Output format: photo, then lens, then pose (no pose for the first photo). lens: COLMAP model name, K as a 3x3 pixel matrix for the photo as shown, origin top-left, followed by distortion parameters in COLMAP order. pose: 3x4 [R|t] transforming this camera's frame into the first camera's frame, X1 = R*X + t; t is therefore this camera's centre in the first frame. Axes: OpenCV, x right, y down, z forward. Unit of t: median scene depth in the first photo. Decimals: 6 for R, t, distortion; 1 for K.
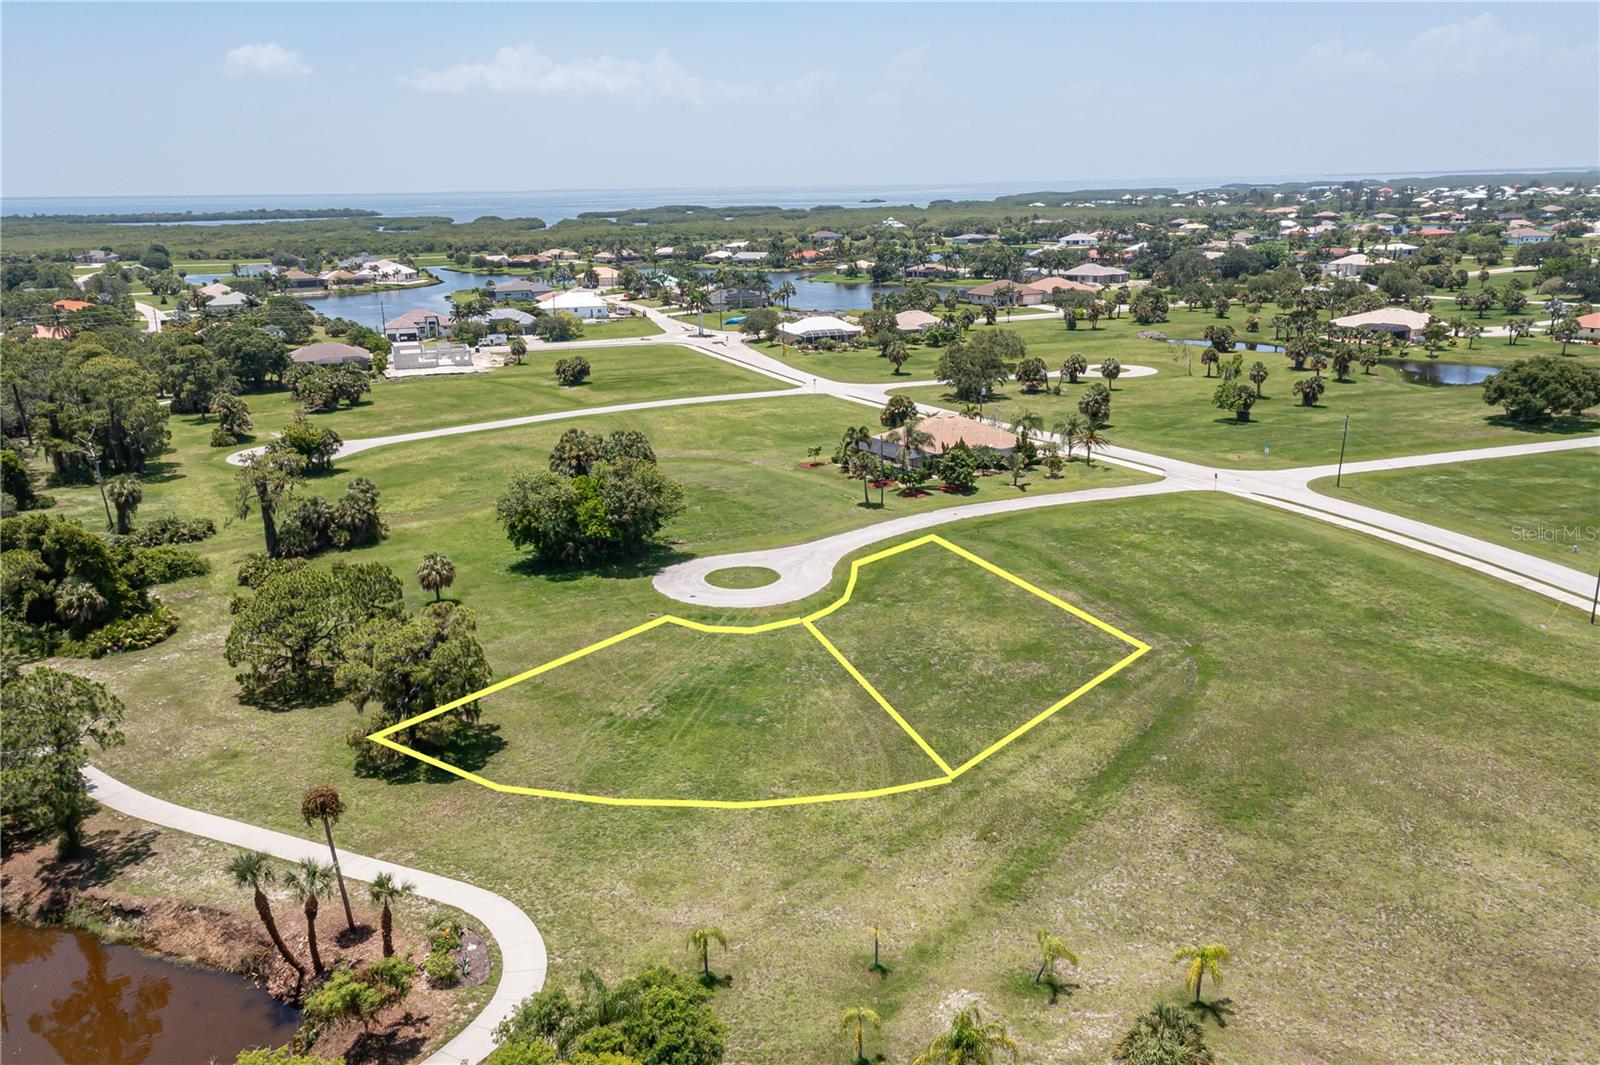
lens RADIAL K [[1264.6, 0, 806.2], [0, 1264.6, 533.9], [0, 0, 1]] dist [0.007651, 0.043000]
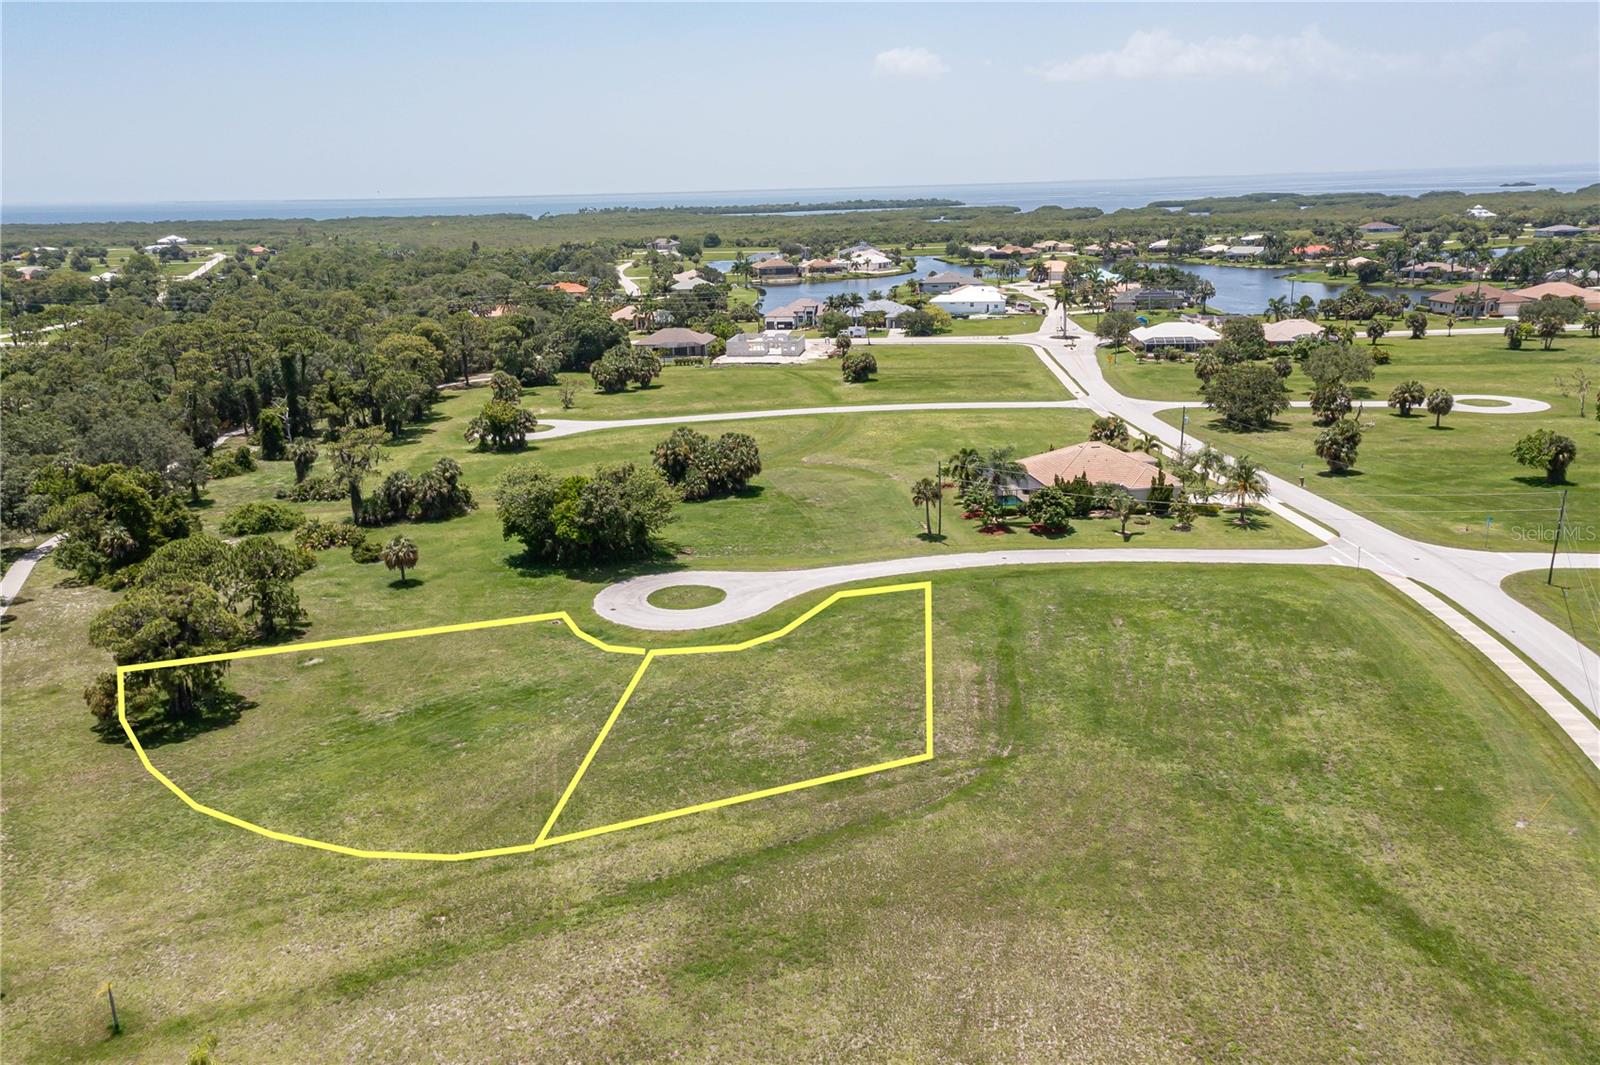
lens RADIAL K [[1264.6, 0, 798.2], [0, 1264.6, 540.8], [0, 0, 1]] dist [0.007651, 0.043000]
pose [[0.893524, 0.115916, -0.433795, 0.176467], [-0.110005, 0.993173, 0.038802, -0.021918], [0.435332, 0.013049, 0.900176, 0.072231]]
